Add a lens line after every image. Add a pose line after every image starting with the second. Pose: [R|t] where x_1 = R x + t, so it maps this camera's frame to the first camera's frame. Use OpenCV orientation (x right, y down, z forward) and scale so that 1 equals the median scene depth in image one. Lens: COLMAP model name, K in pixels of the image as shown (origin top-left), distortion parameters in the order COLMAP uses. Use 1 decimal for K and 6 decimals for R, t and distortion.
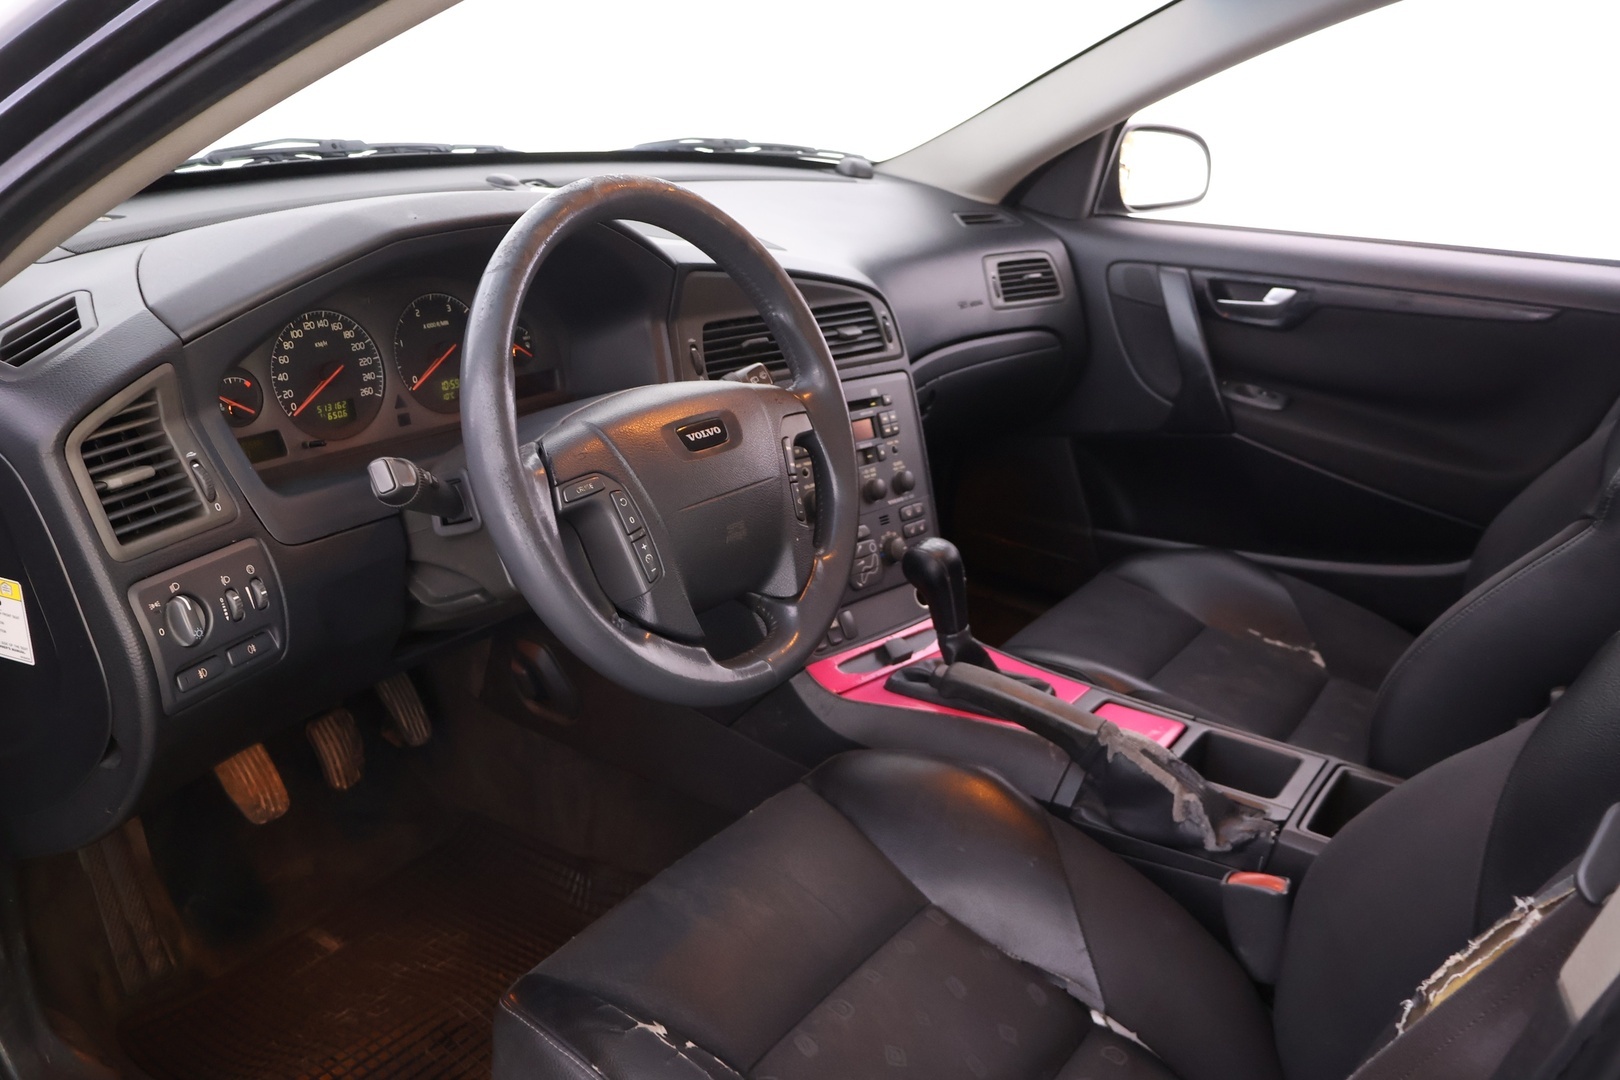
lens RADIAL K [[1360.0, 0, 805.4], [0, 1360.0, 541.9], [0, 0, 1]] dist [0.003462, -0.003077]
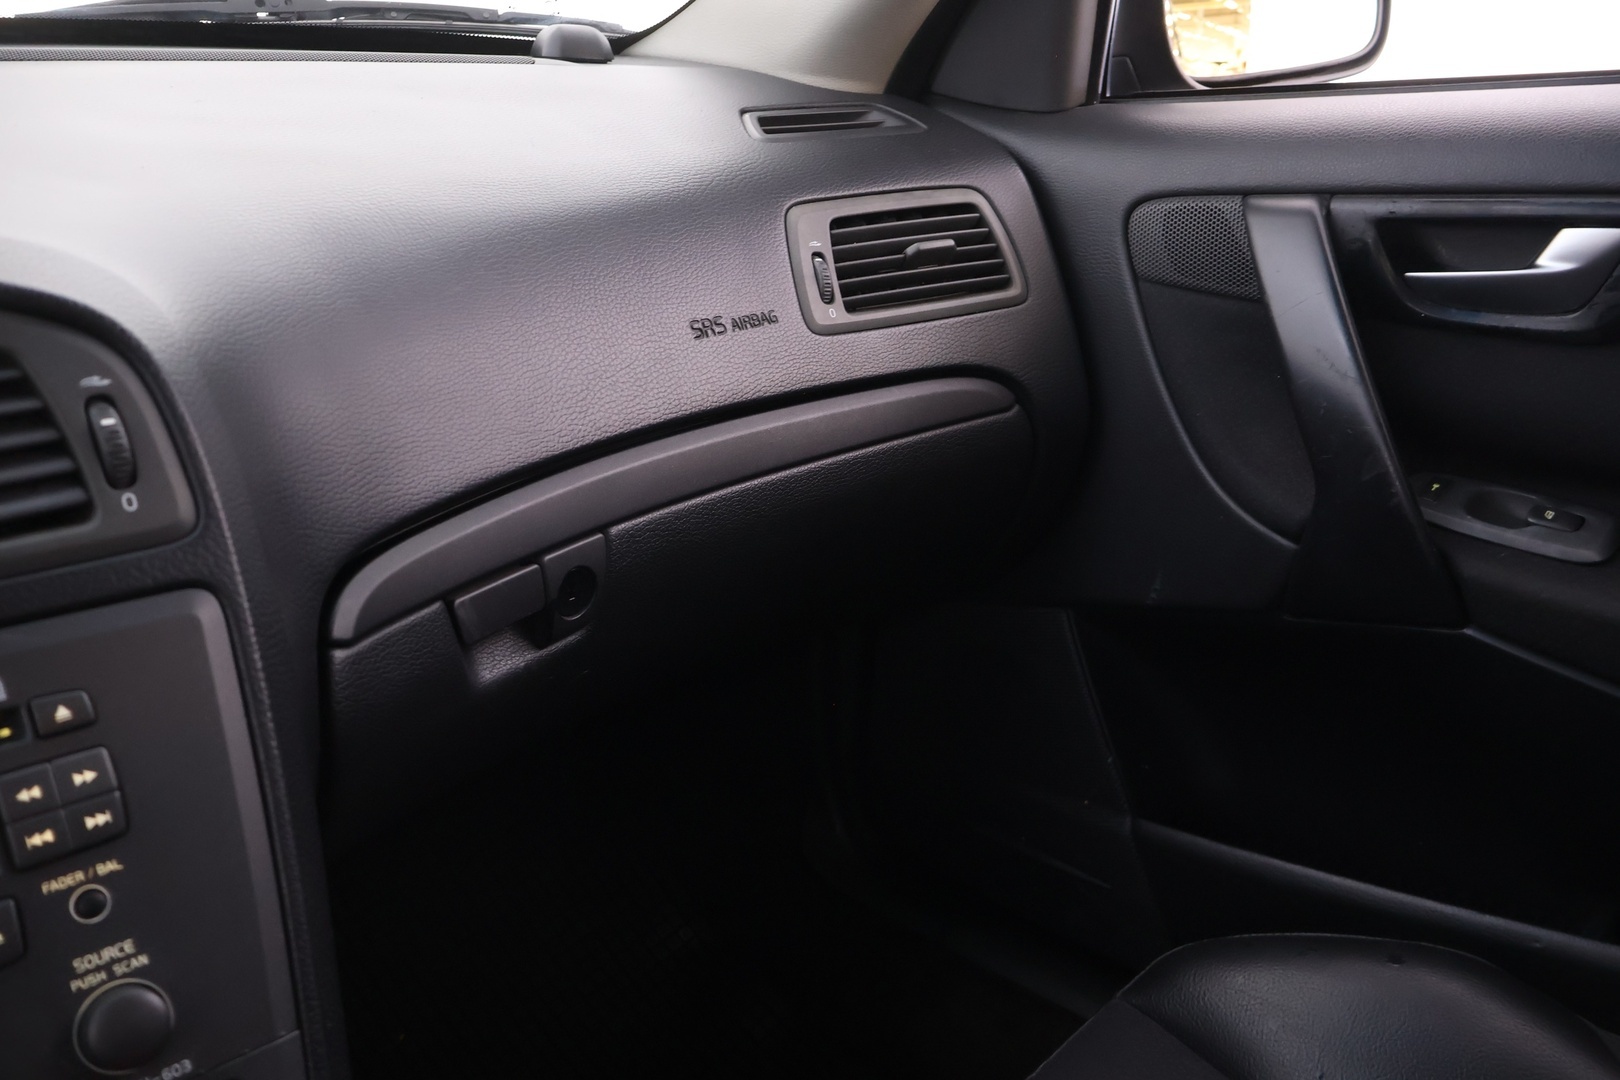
lens RADIAL K [[1360.0, 0, 818.2], [0, 1360.0, 545.2], [0, 0, 1]] dist [0.003462, -0.003077]
pose [[0.988543, -0.040949, -0.145277, 0.245035], [0.038175, 0.999032, -0.021836, -0.125840], [0.146030, 0.016040, 0.989150, 0.762128]]
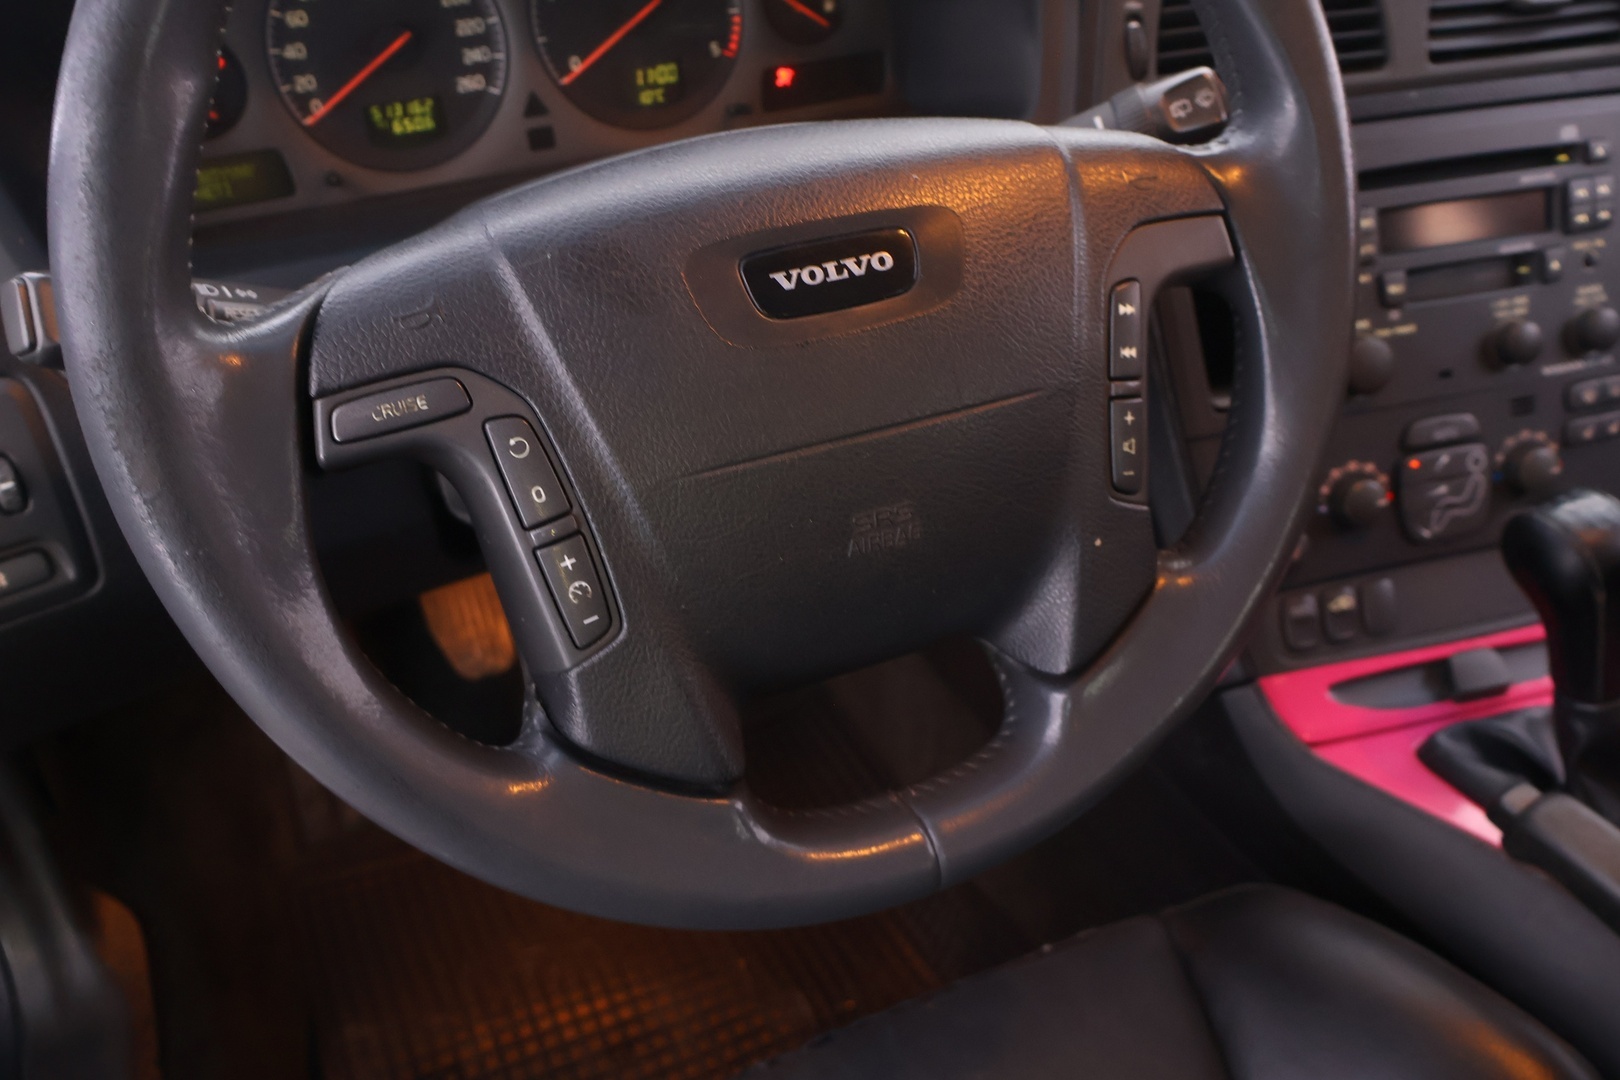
lens RADIAL K [[1360.0, 0, 807.8], [0, 1360.0, 536.8], [0, 0, 1]] dist [0.003462, -0.003077]
pose [[0.852310, 0.221820, -0.473670, 0.079778], [-0.103415, 0.959206, 0.263114, -0.072142], [0.512711, -0.175270, 0.840481, 0.439034]]
